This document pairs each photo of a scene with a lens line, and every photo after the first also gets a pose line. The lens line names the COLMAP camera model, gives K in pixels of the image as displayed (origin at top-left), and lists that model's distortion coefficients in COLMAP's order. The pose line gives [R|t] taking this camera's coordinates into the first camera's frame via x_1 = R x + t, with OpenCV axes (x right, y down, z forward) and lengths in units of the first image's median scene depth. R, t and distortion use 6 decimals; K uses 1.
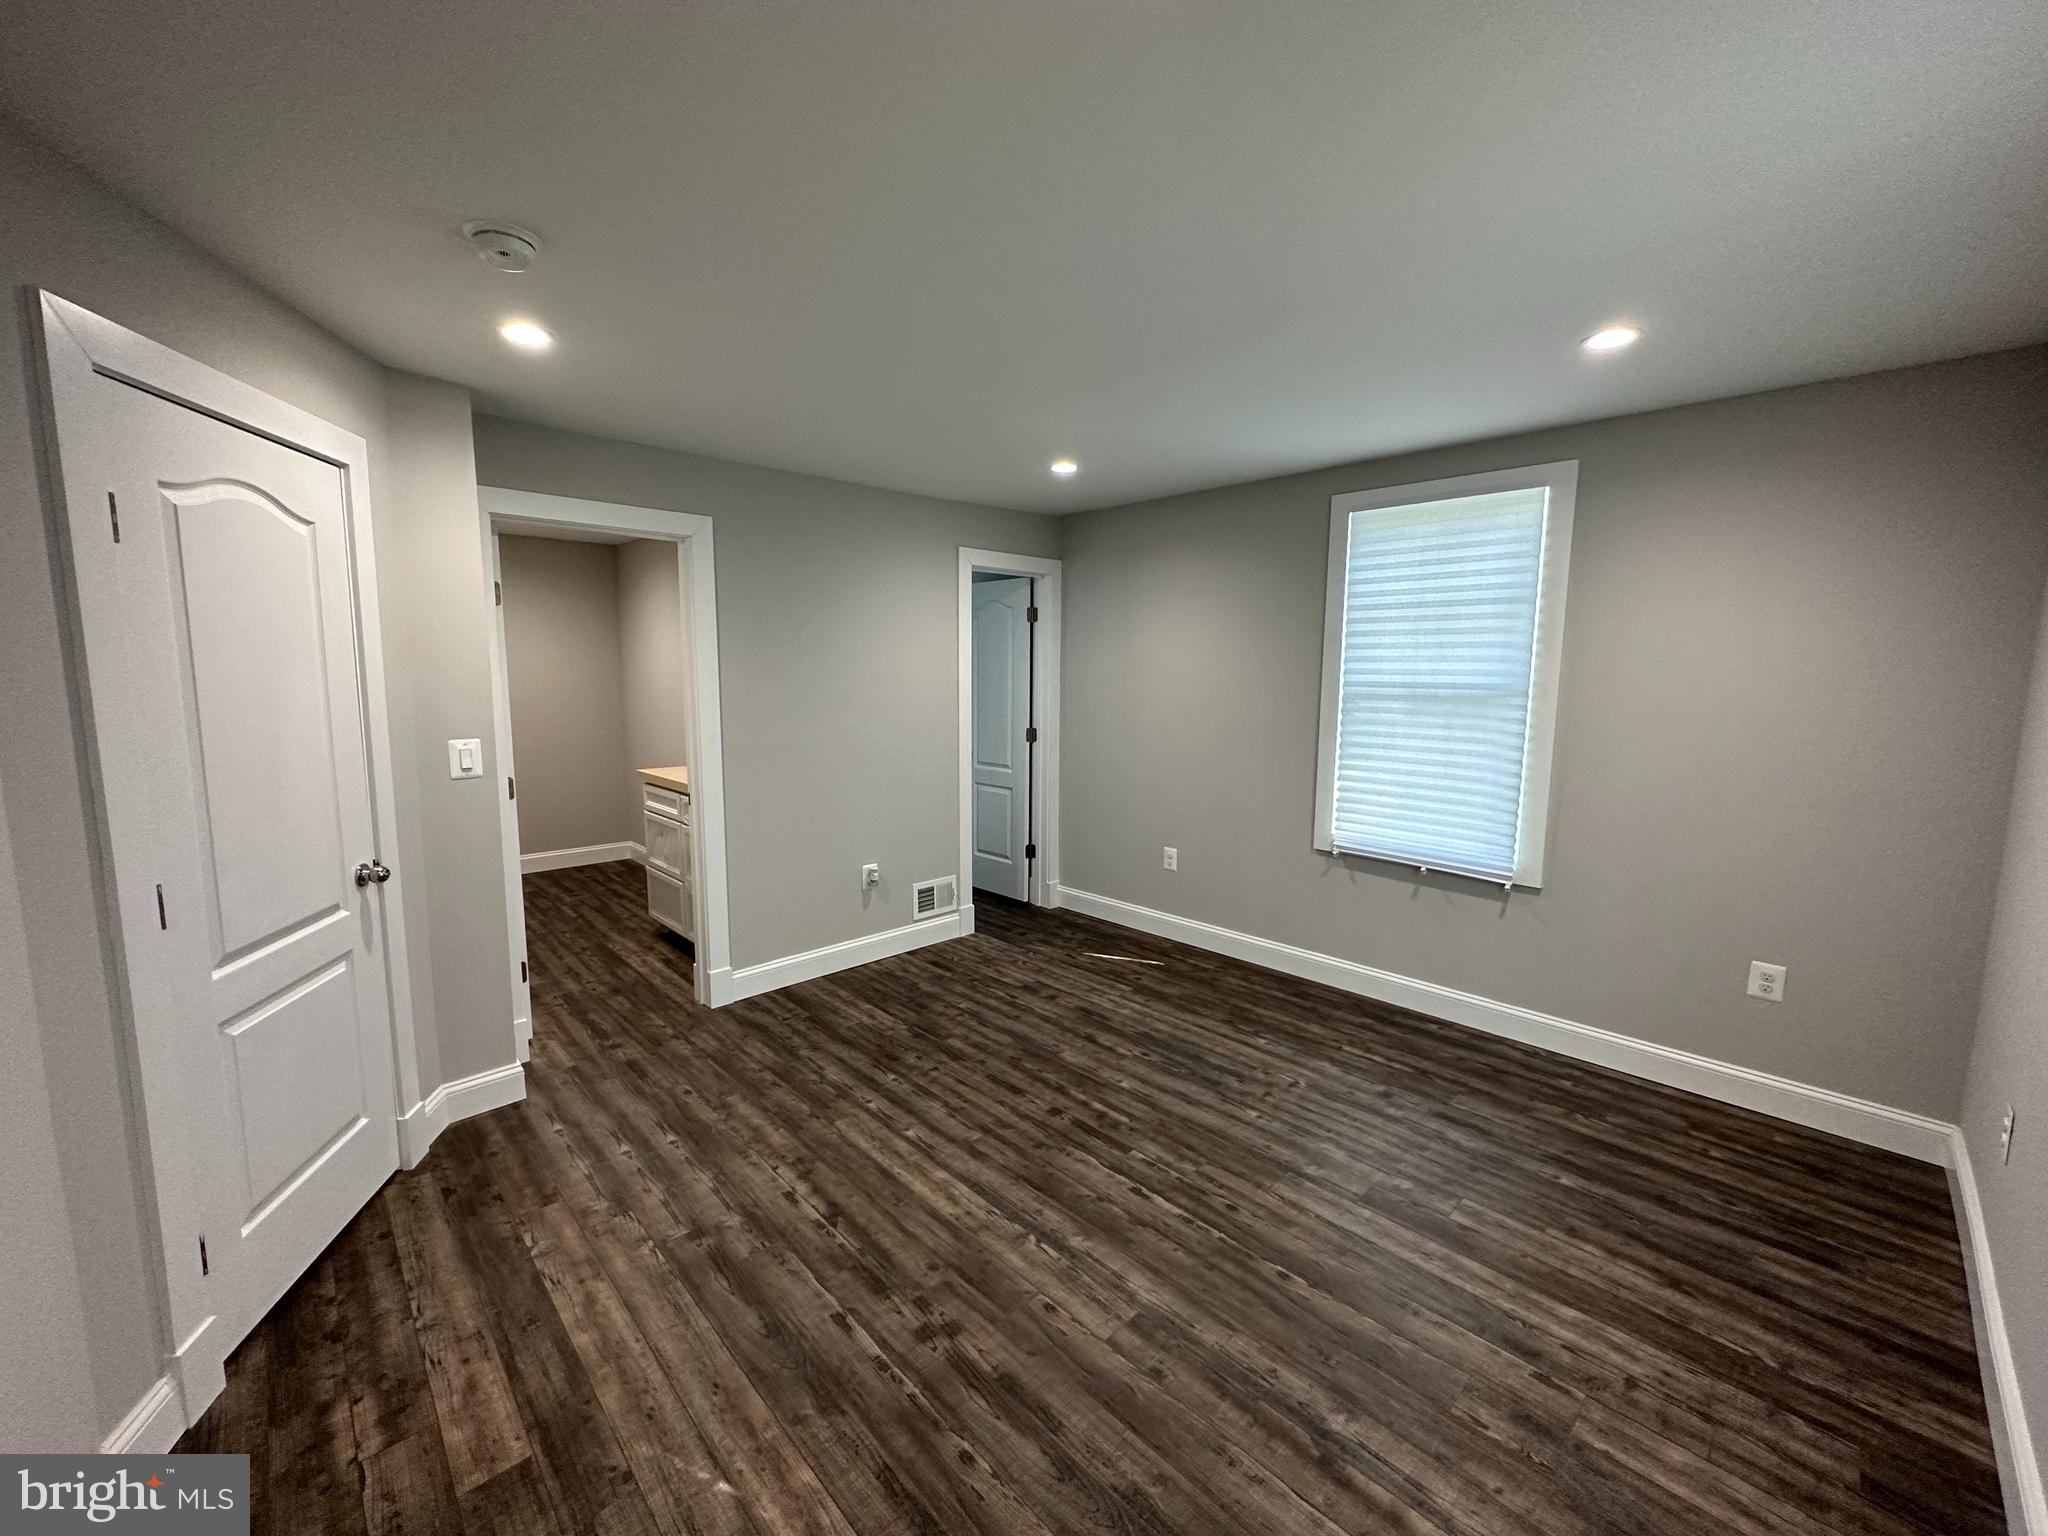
lens RADIAL K [[815.1, 0, 1025.5], [0, 815.1, 764.3], [0, 0, 1]] dist [-0.004572, -0.000692]
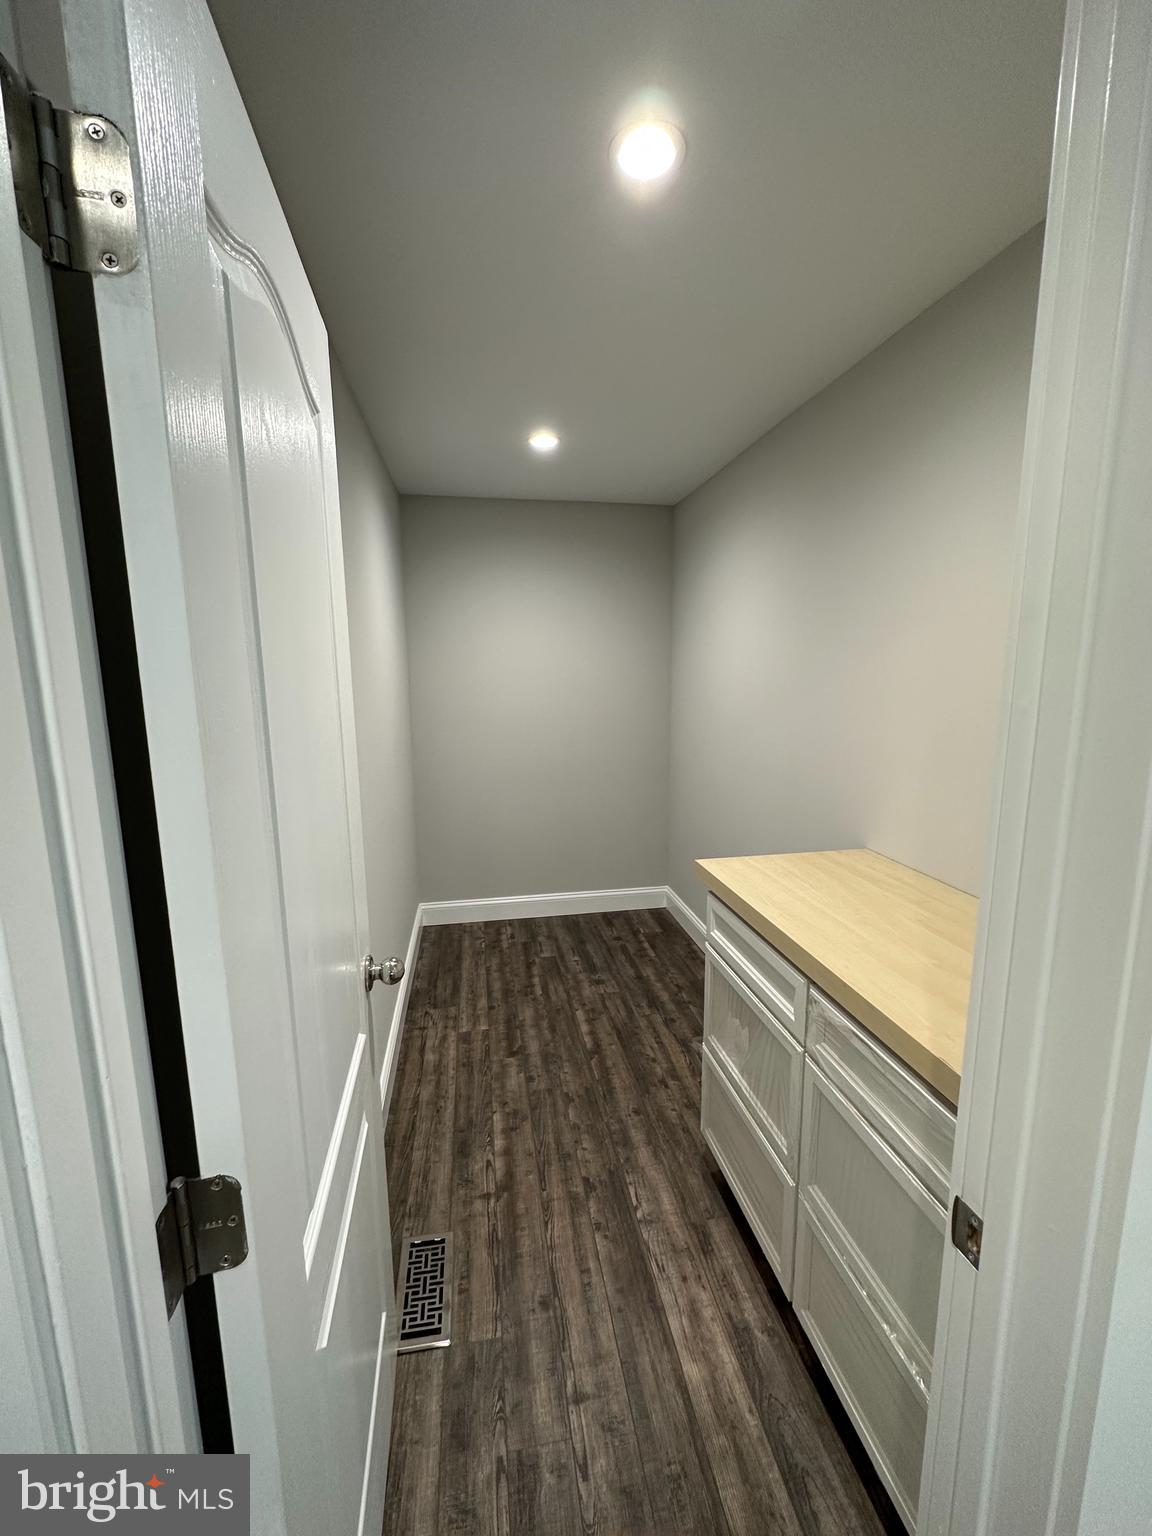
lens RADIAL K [[611.3, 0, 577.1], [0, 611.3, 768.5], [0, 0, 1]] dist [-0.004572, -0.000692]
pose [[0.831011, 0.067515, -0.552143, -0.302644], [-0.047774, 0.997602, 0.050082, -0.061691], [0.554200, -0.015241, 0.832244, 0.583380]]
